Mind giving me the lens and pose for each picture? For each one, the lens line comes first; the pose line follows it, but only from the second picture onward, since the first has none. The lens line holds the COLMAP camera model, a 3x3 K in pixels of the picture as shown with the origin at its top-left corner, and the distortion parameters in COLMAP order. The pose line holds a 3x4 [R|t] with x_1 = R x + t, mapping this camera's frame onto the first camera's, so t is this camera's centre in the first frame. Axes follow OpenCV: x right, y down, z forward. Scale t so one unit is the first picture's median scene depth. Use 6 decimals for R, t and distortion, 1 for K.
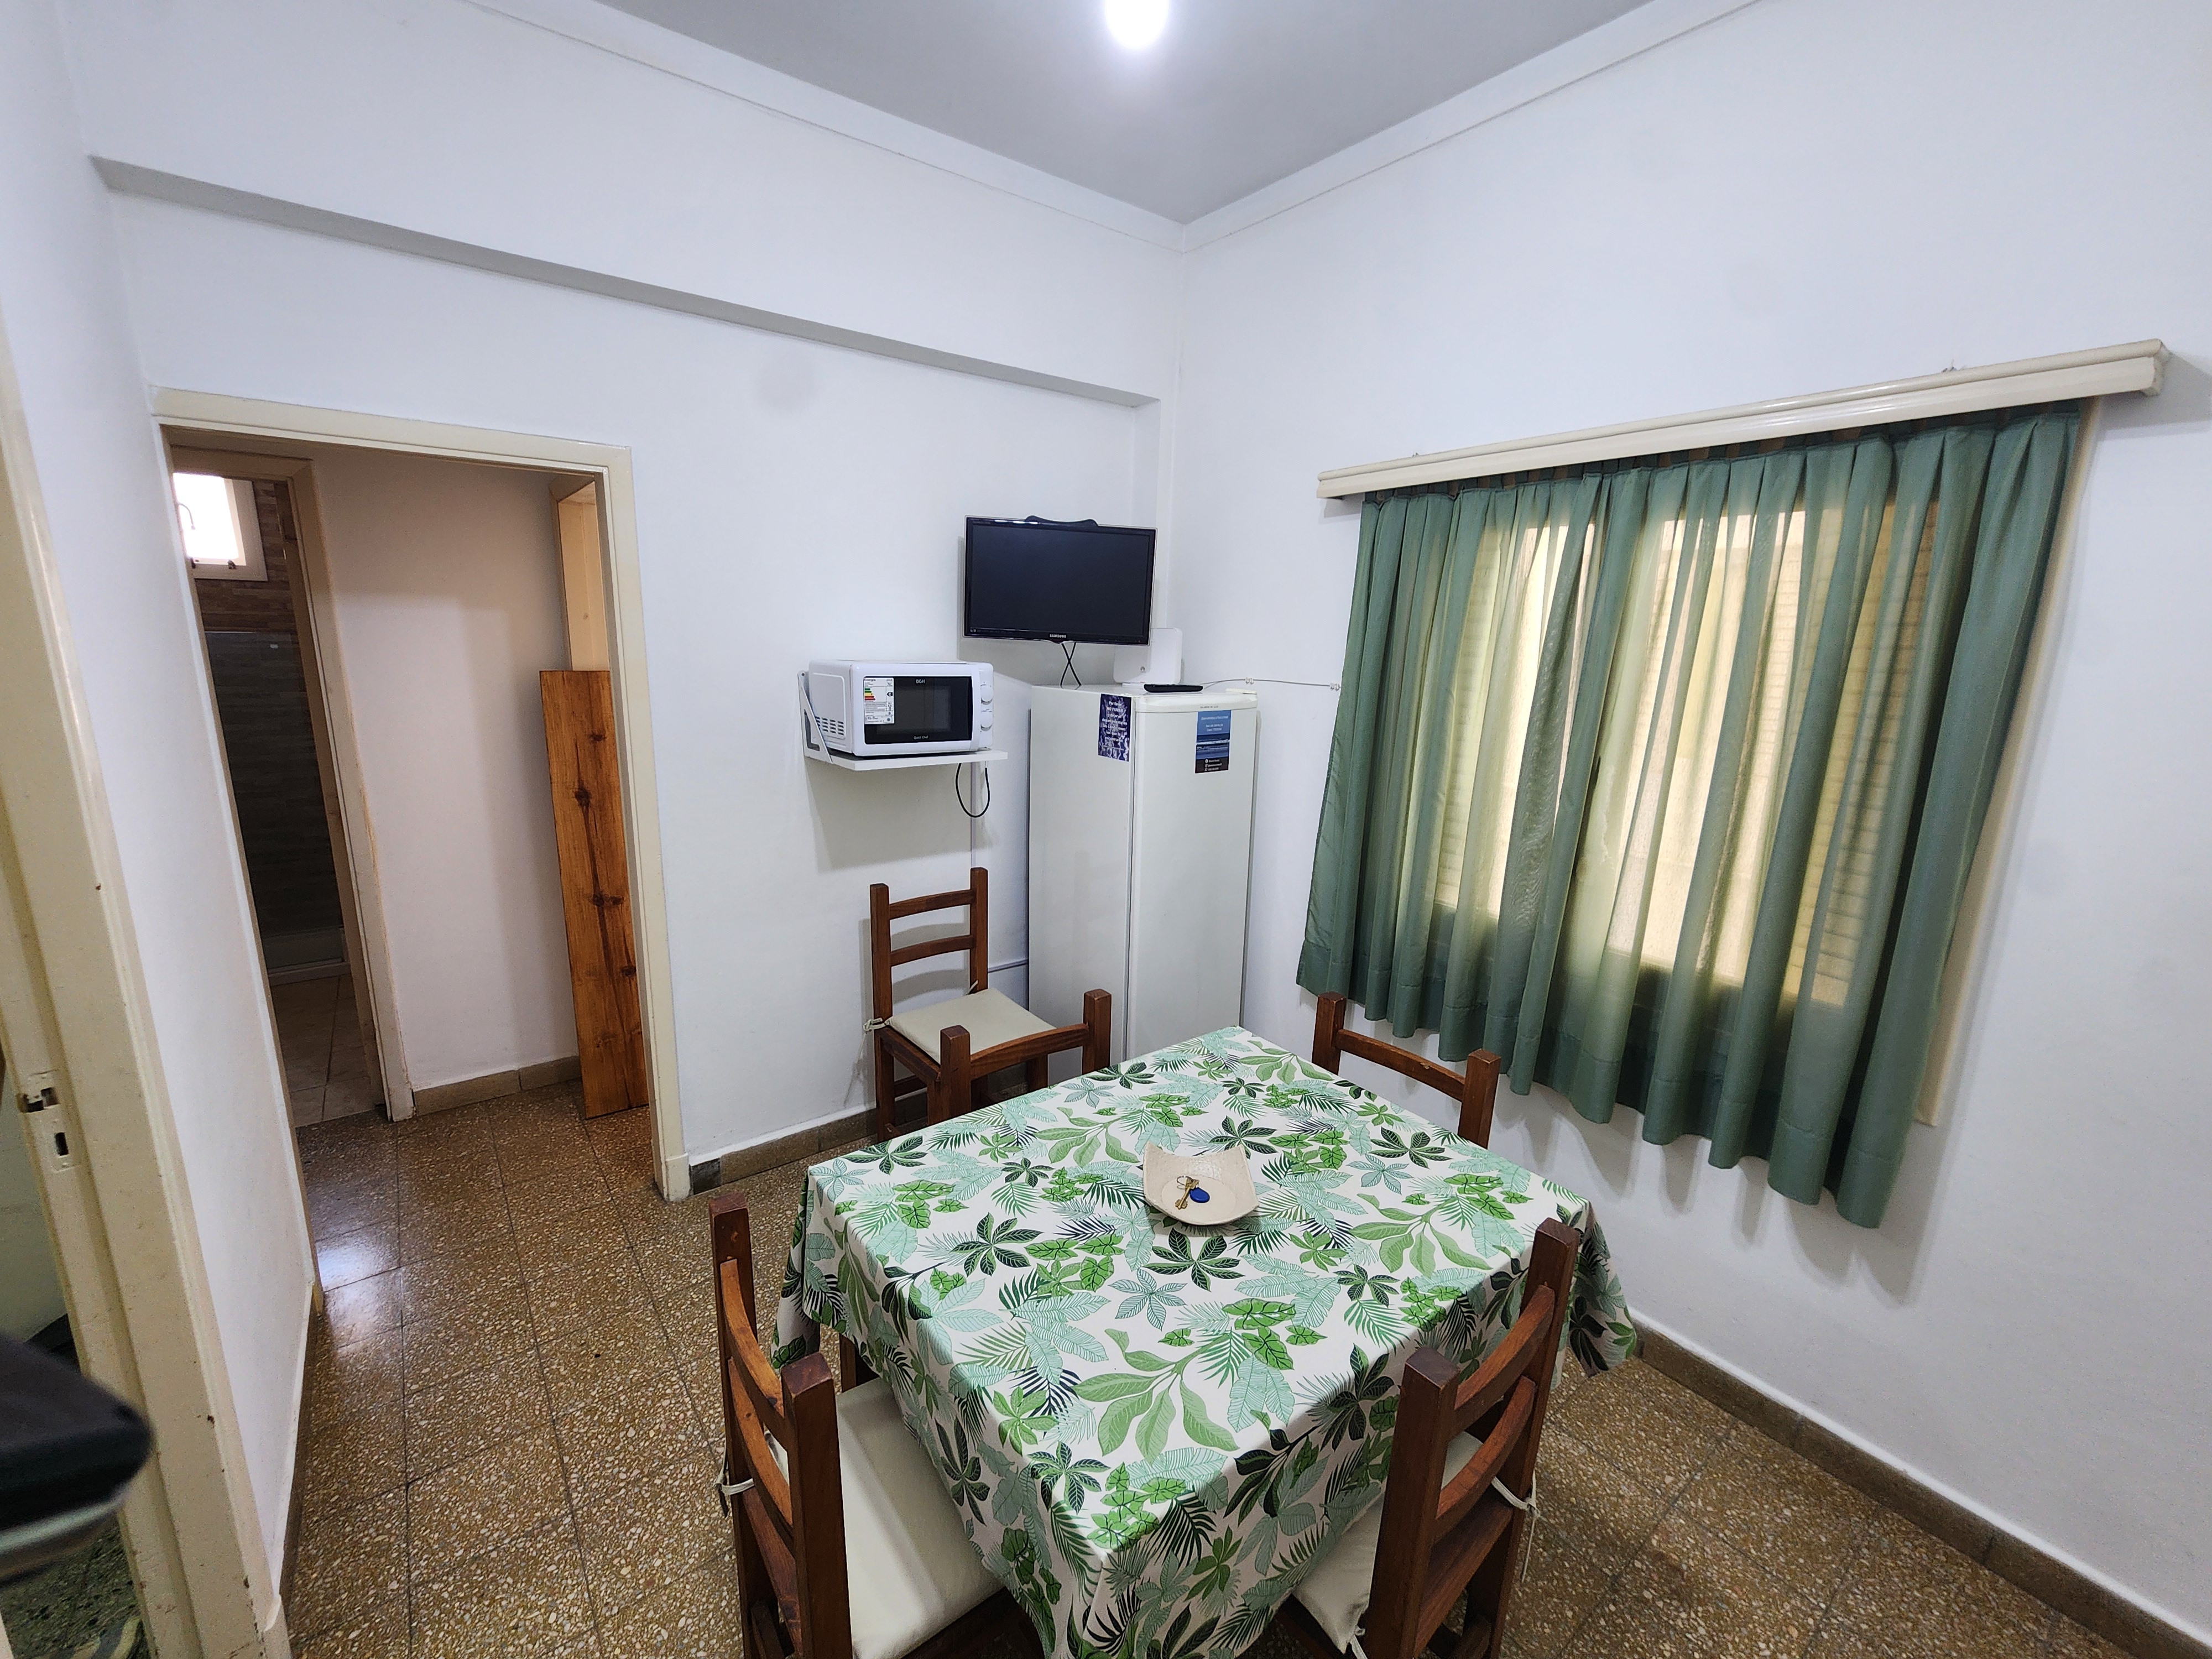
lens RADIAL K [[927.2, 0, 1106.0], [0, 927.2, 829.5], [0, 0, 1]] dist [0.013255, -0.000006]
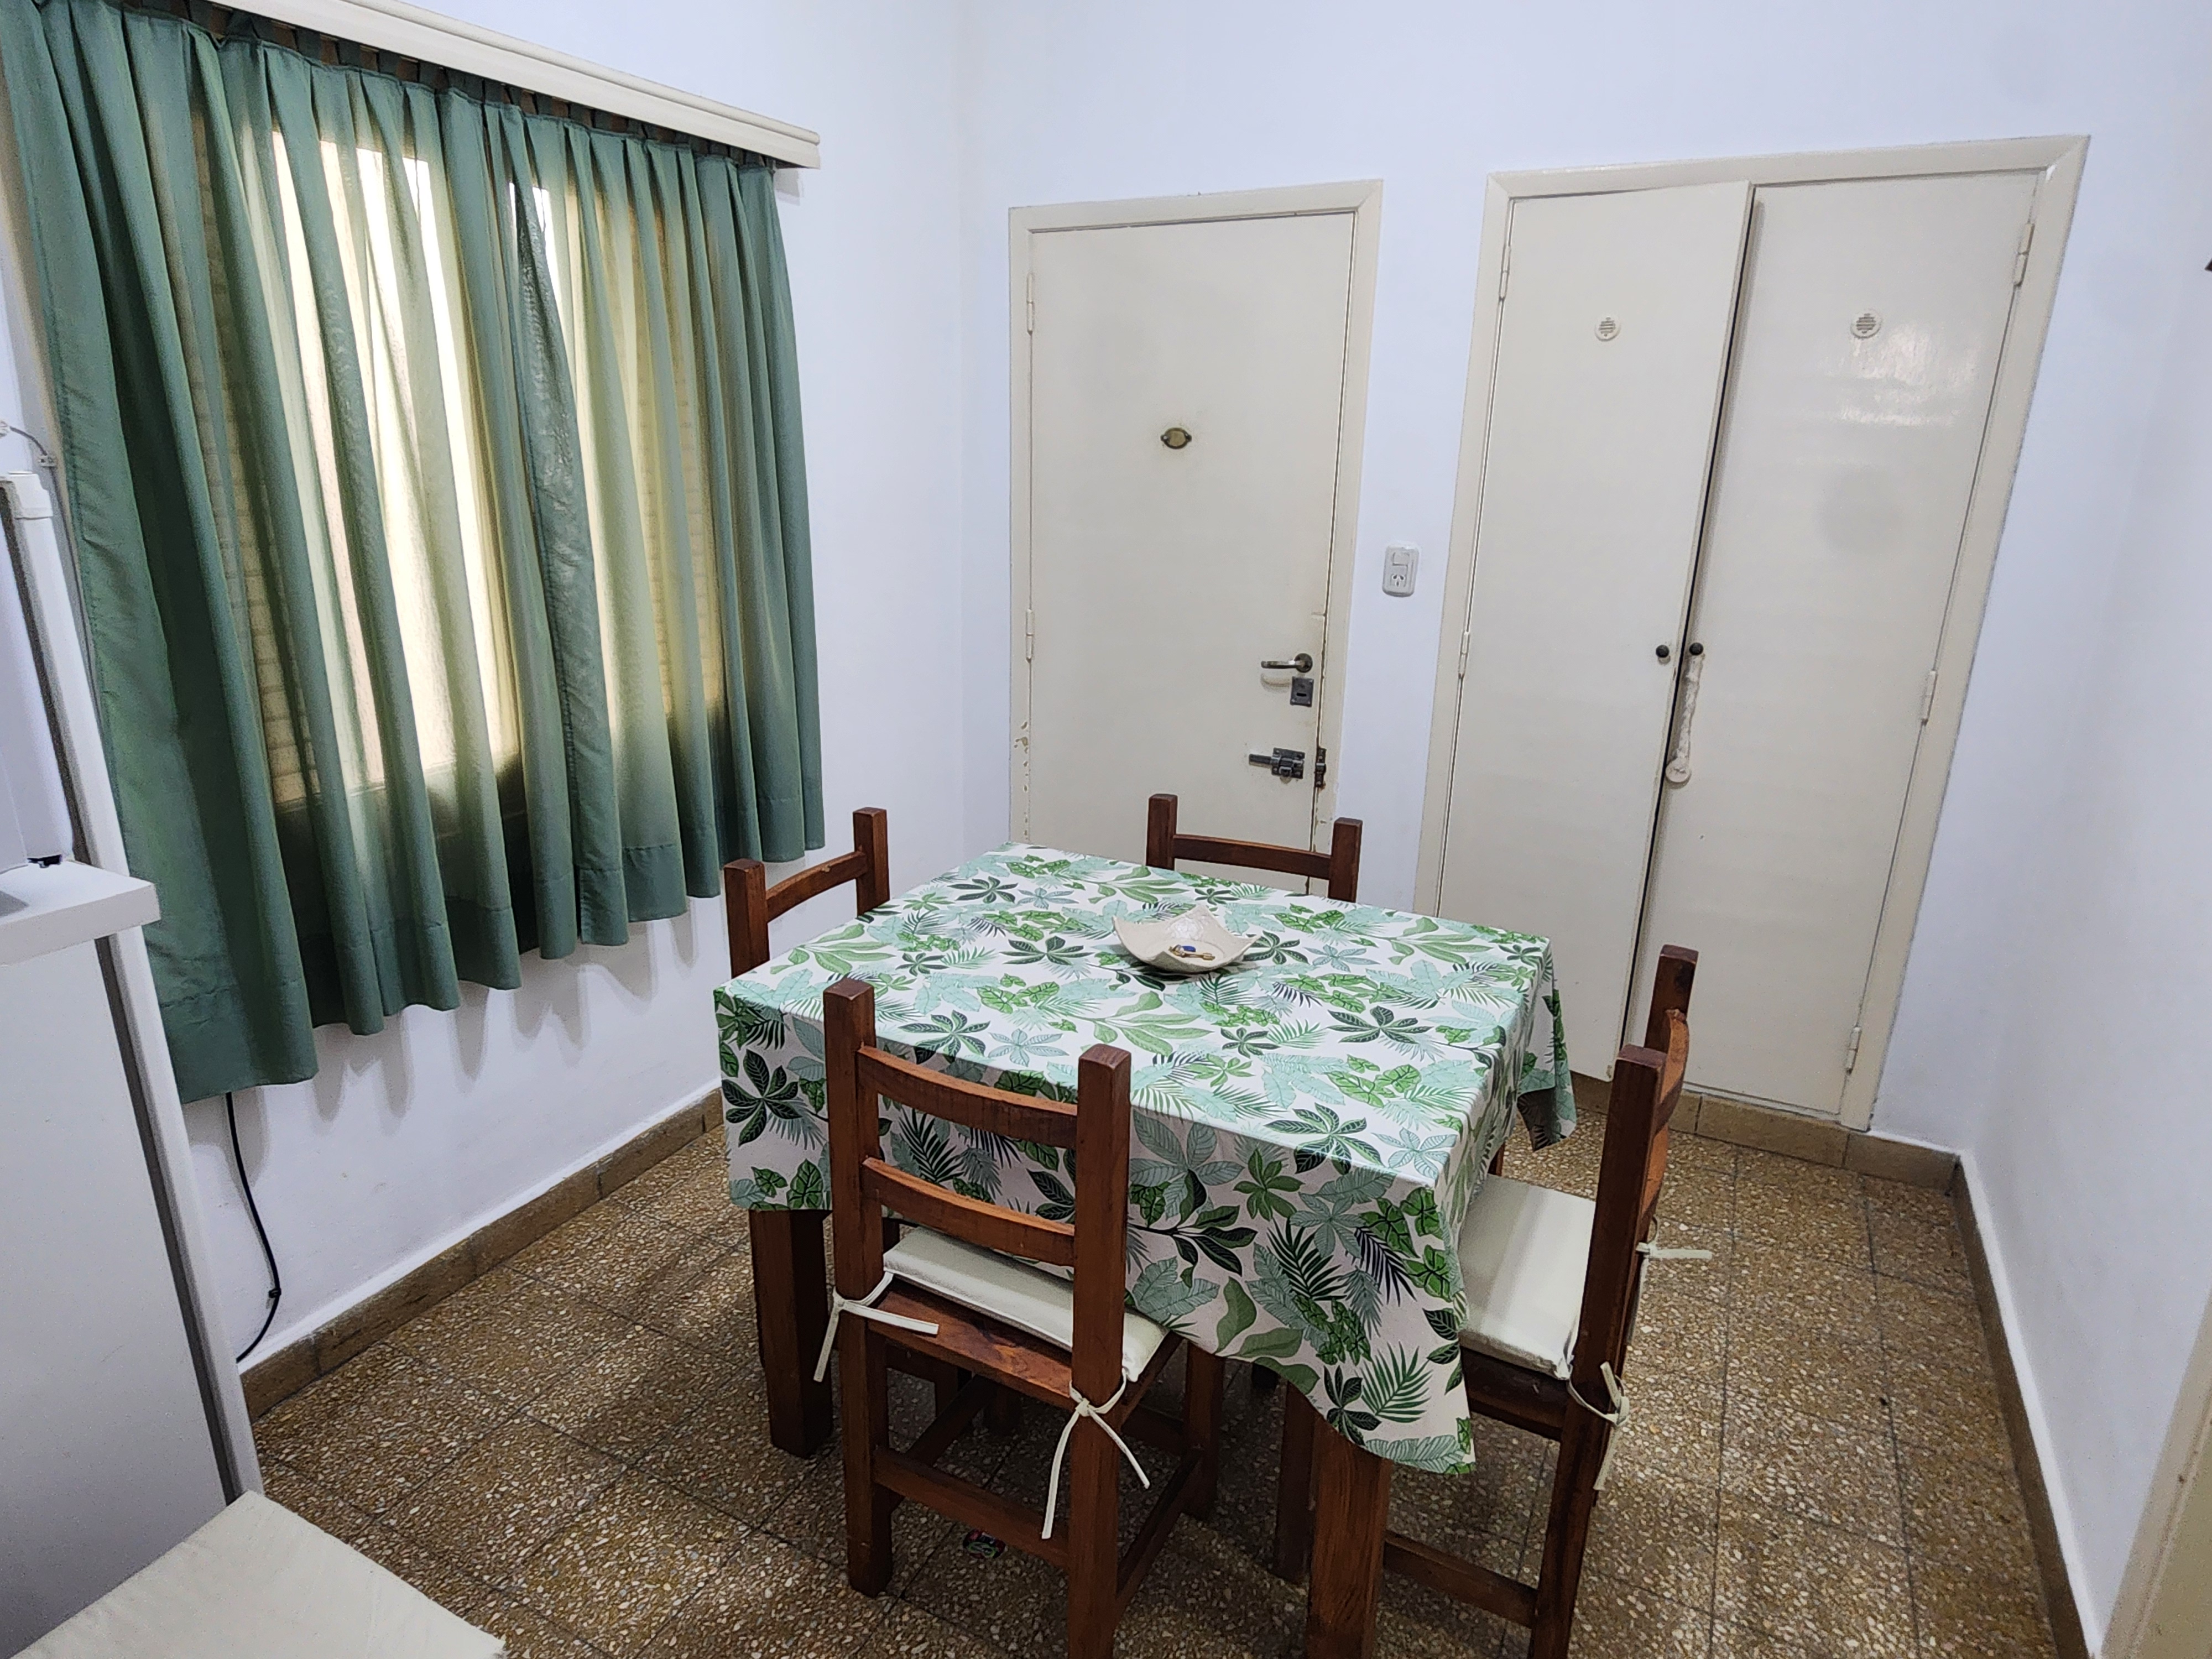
lens RADIAL K [[1272.0, 0, 1106.0], [0, 1272.0, 829.5], [0, 0, 1]] dist [-0.000170, 0.000176]
pose [[-0.430306, -0.297240, 0.852341, -0.881040], [0.170611, 0.900431, 0.400144, -0.232520], [-0.886413, 0.317603, -0.336749, 1.398706]]
